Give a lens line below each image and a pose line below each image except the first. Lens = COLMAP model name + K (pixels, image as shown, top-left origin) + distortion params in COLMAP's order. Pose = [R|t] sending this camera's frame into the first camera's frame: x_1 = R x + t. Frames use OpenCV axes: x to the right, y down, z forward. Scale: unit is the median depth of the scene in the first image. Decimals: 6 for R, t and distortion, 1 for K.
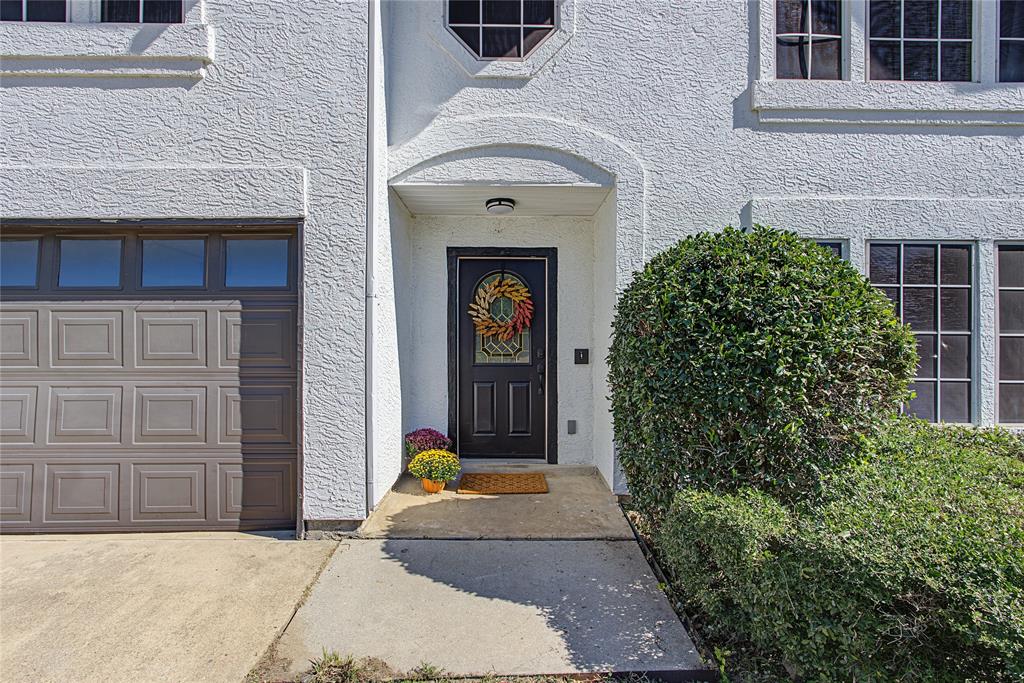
lens RADIAL K [[496.7, 0, 517.1], [0, 496.7, 340.4], [0, 0, 1]] dist [-0.043185, 0.027178]
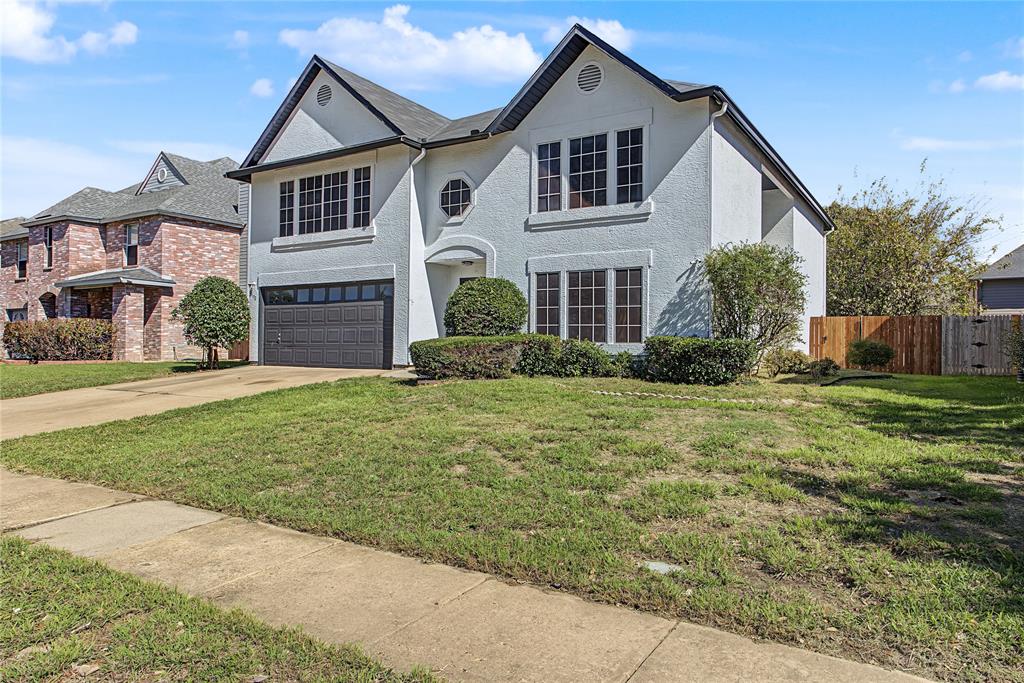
lens RADIAL K [[681.2, 0, 512.0], [0, 681.2, 341.5], [0, 0, 1]] dist [-0.004671, -0.000240]
pose [[0.831851, 0.001717, -0.554997, 2.476018], [-0.012144, 0.999812, -0.015108, 0.222957], [0.554866, 0.019308, 0.831715, -2.143152]]
